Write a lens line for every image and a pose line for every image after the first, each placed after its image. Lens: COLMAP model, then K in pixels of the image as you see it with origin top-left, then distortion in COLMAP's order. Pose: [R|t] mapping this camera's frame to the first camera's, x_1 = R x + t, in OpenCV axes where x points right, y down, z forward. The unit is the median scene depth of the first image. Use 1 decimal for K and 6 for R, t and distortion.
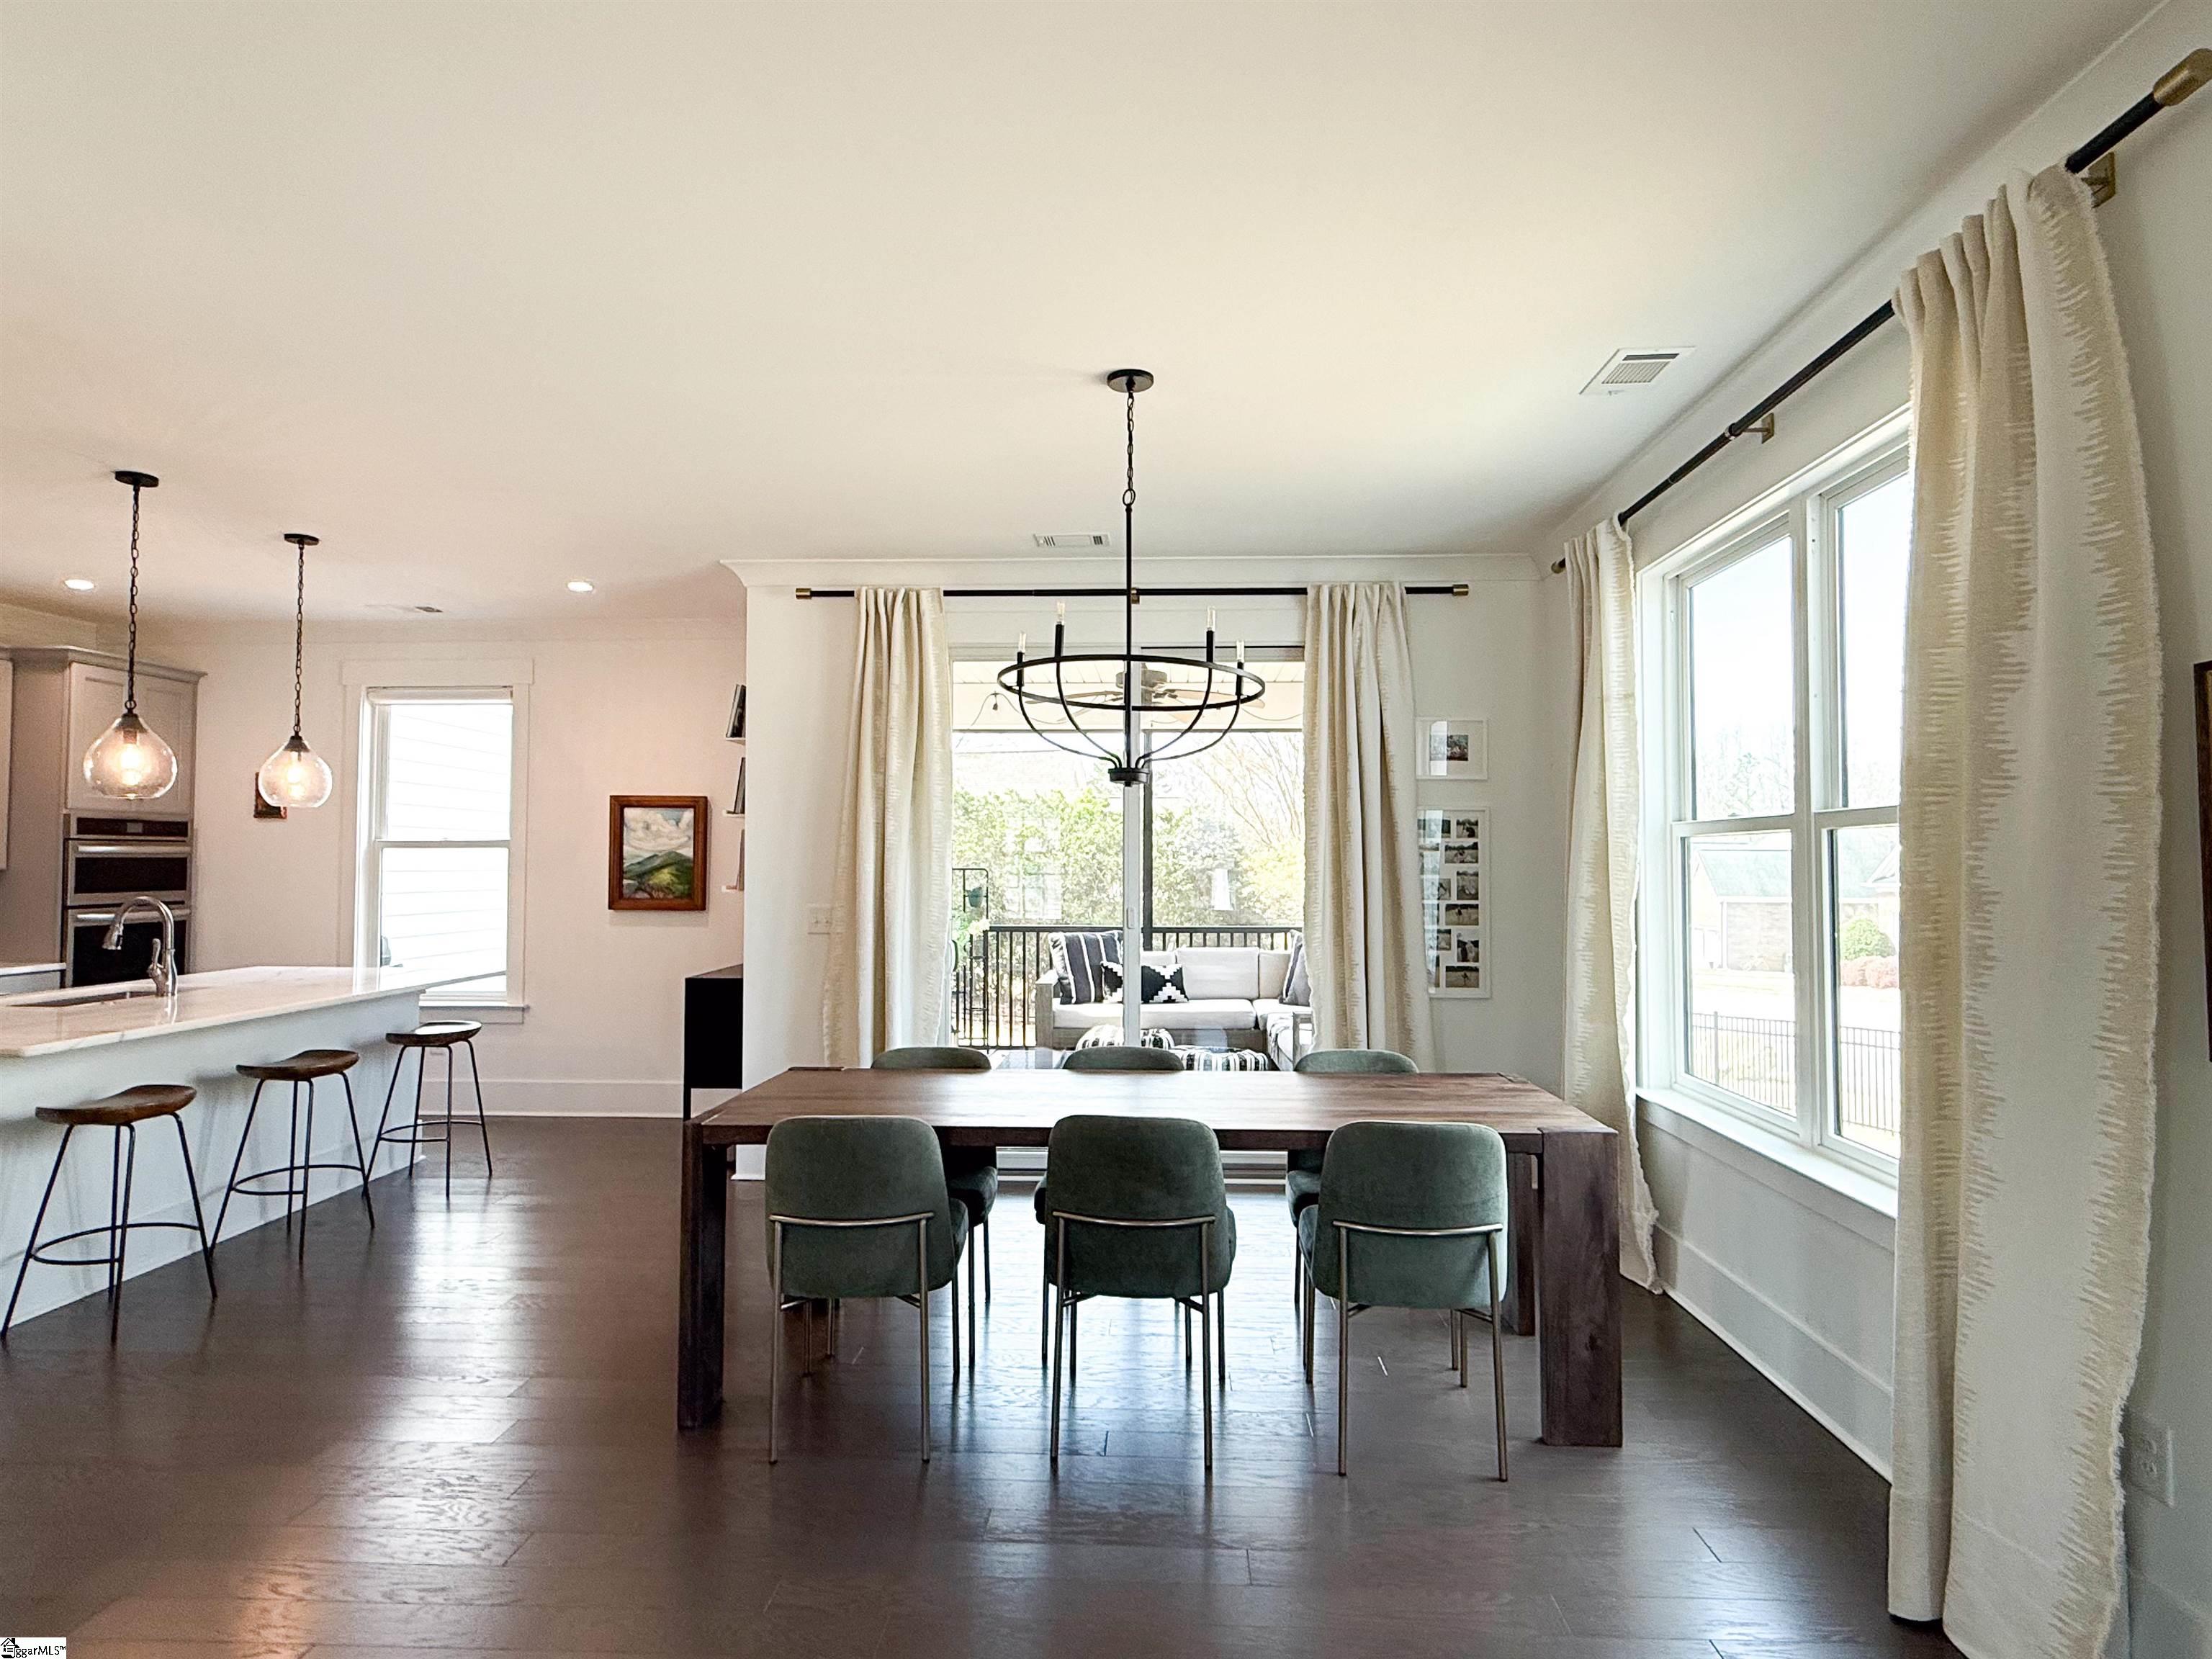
lens RADIAL K [[1198.4, 0, 1113.6], [0, 1198.4, 826.2], [0, 0, 1]] dist [0.002388, -0.001643]
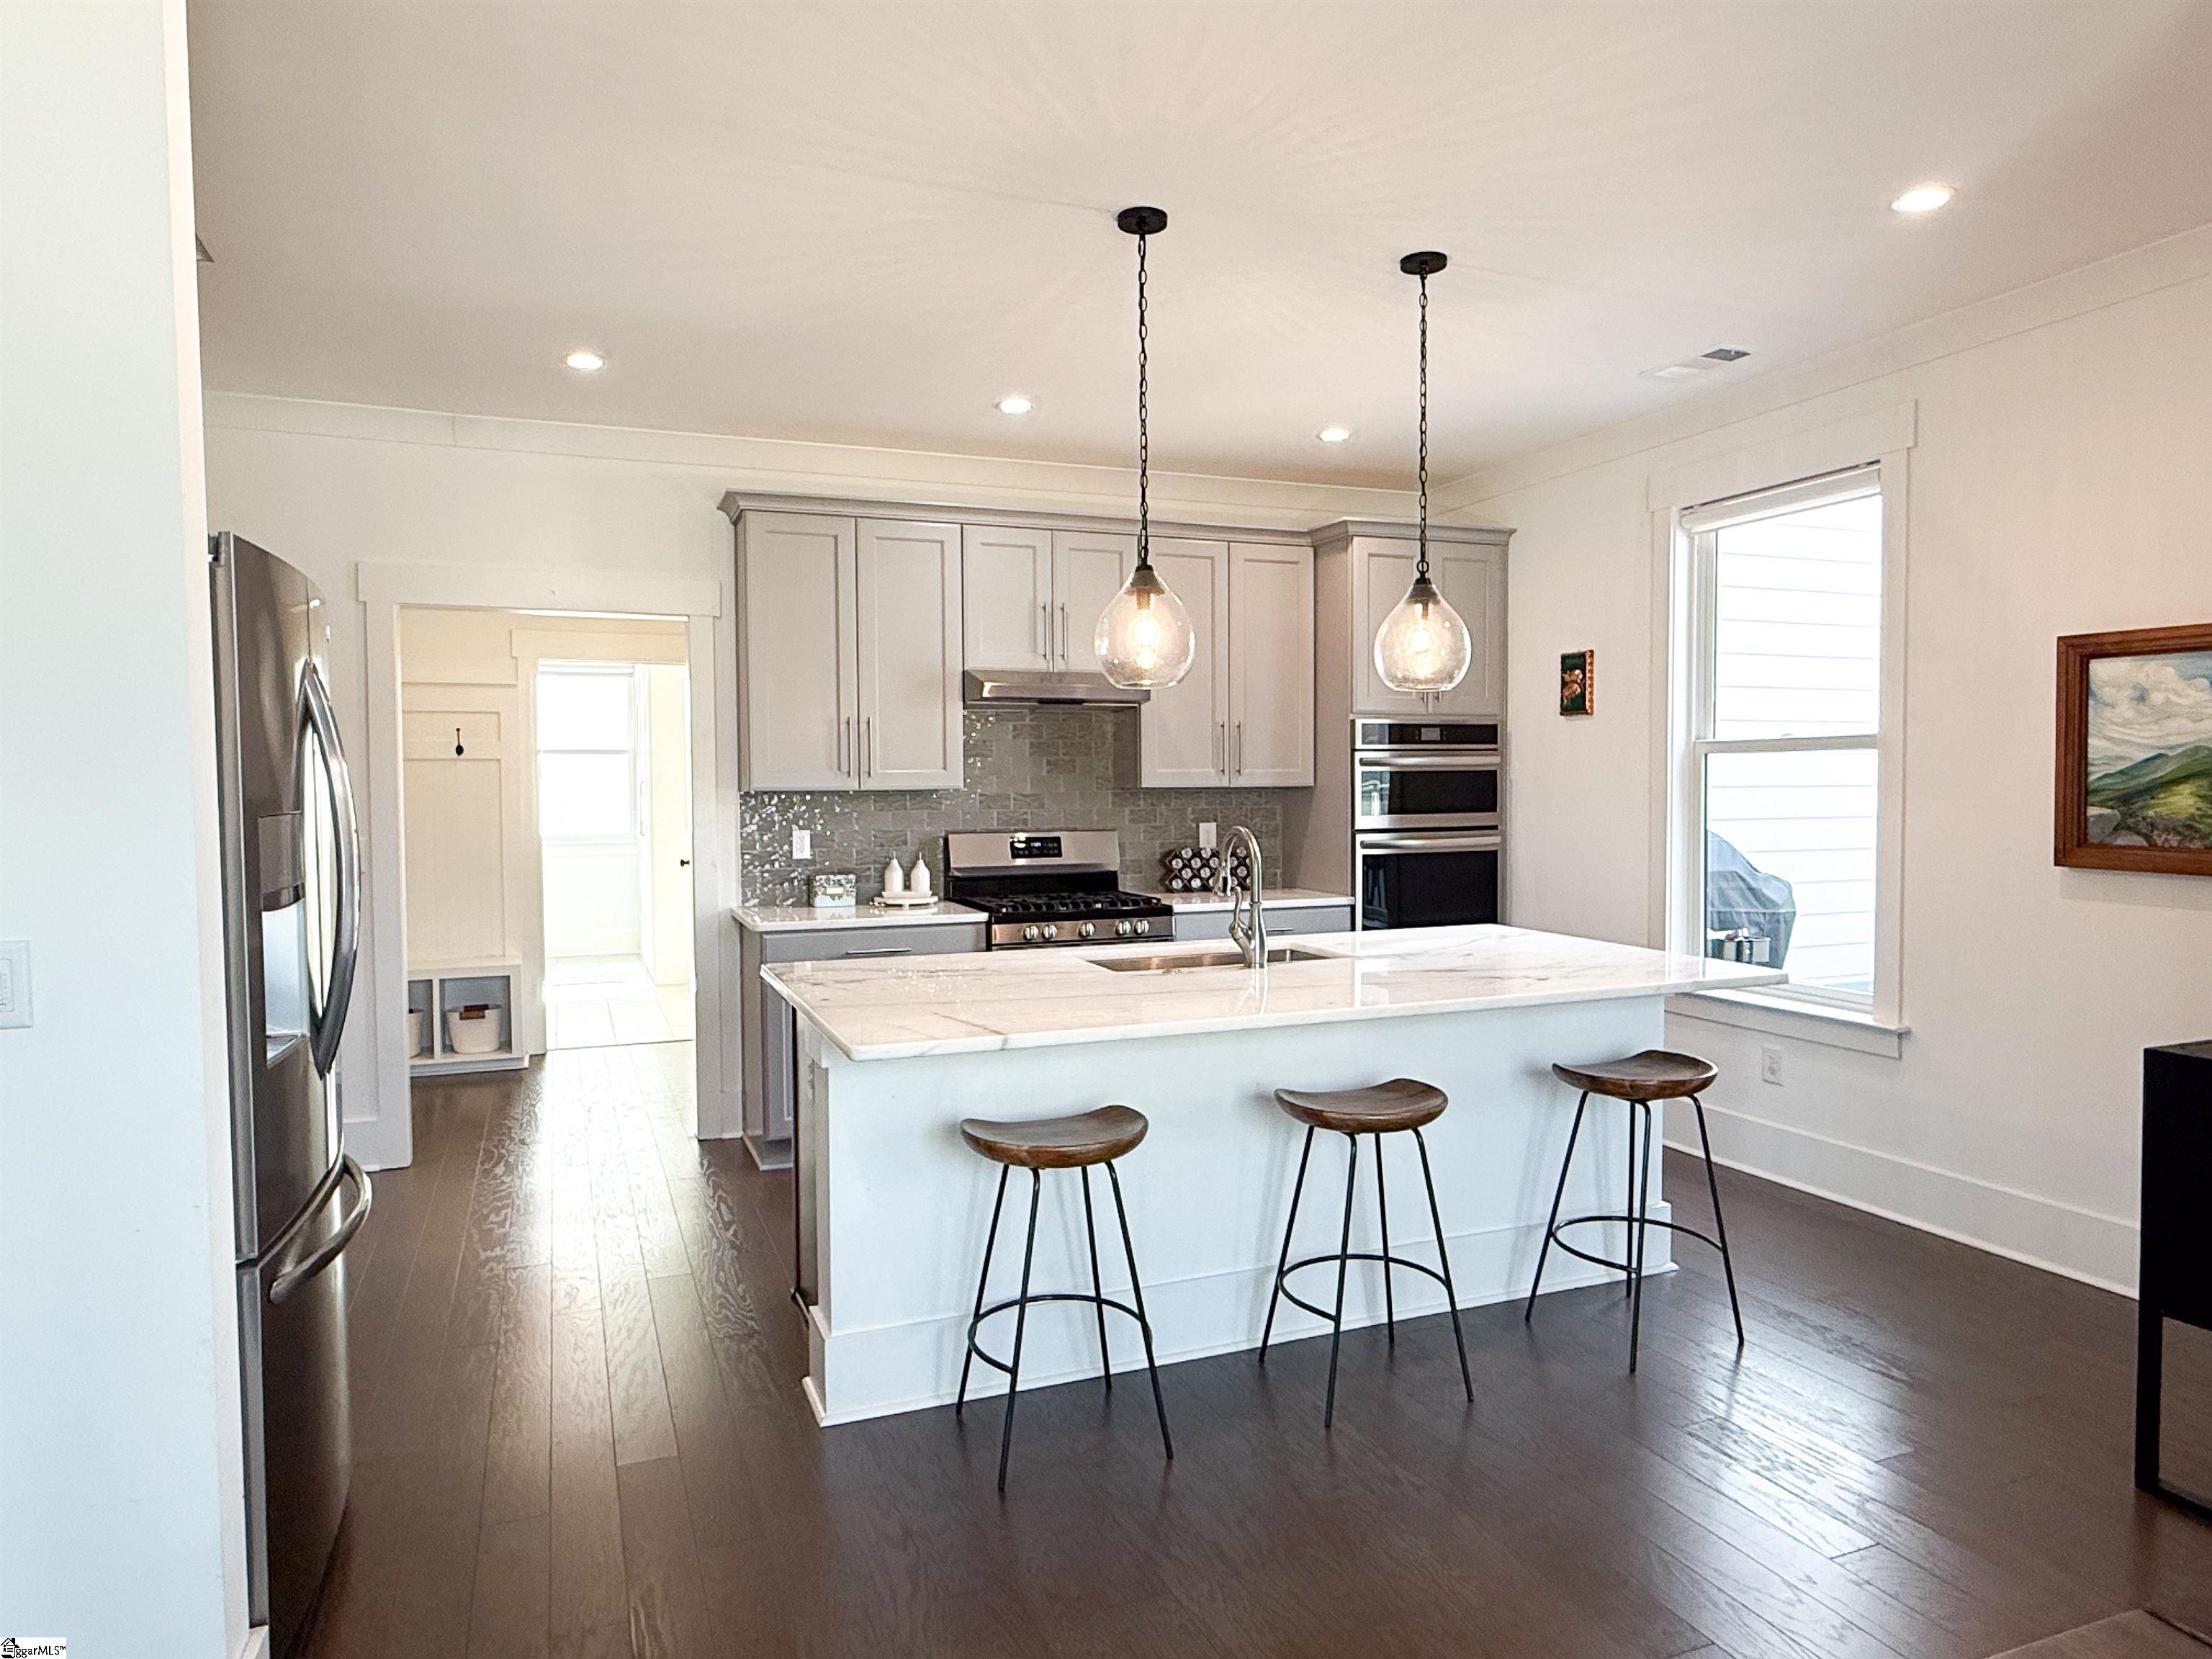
lens RADIAL K [[1385.0, 0, 1104.3], [0, 1385.0, 828.8], [0, 0, 1]] dist [0.004463, -0.000144]
pose [[0.415614, 0.028379, -0.909098, -0.074861], [0.035595, 0.998240, 0.047434, 0.015613], [0.908844, -0.052074, 0.413873, 0.508517]]
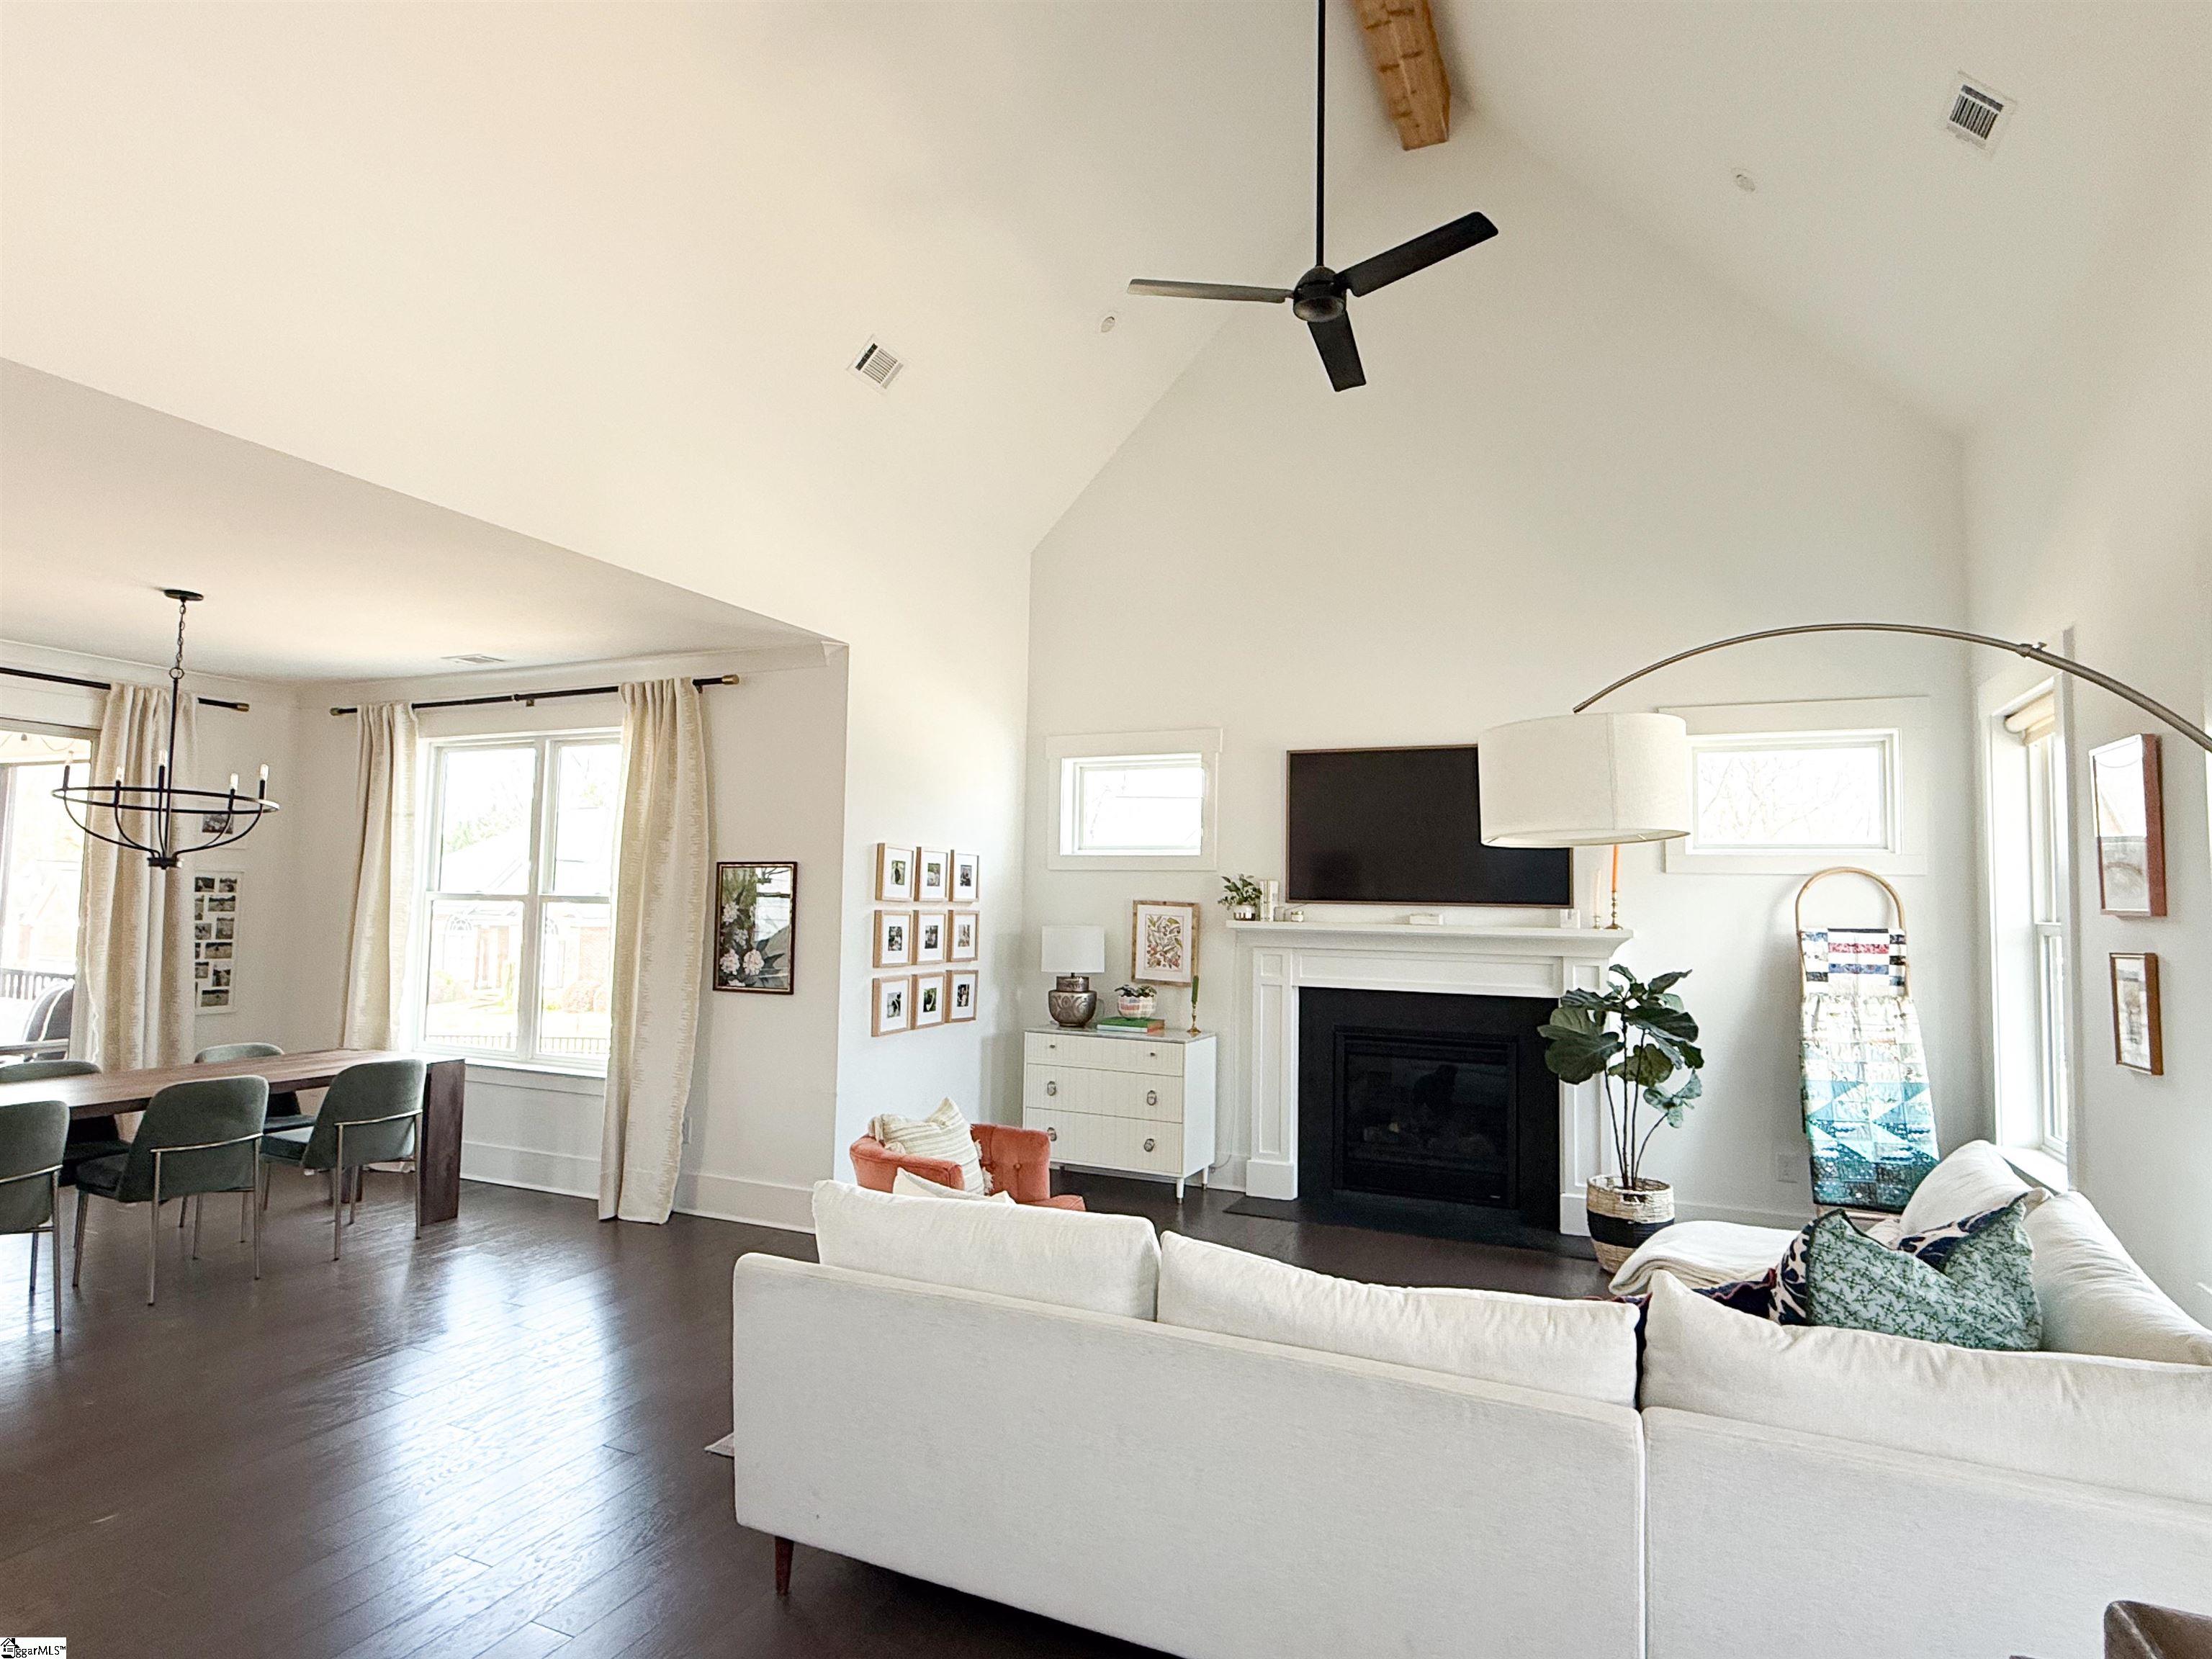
lens RADIAL K [[1198.4, 0, 1104.6], [0, 1198.4, 823.3], [0, 0, 1]] dist [0.002388, -0.001643]
pose [[0.369605, 0.069262, 0.926604, -0.580812], [-0.049649, 0.997266, -0.054740, -0.041684], [-0.927862, -0.025773, 0.372033, -0.390129]]
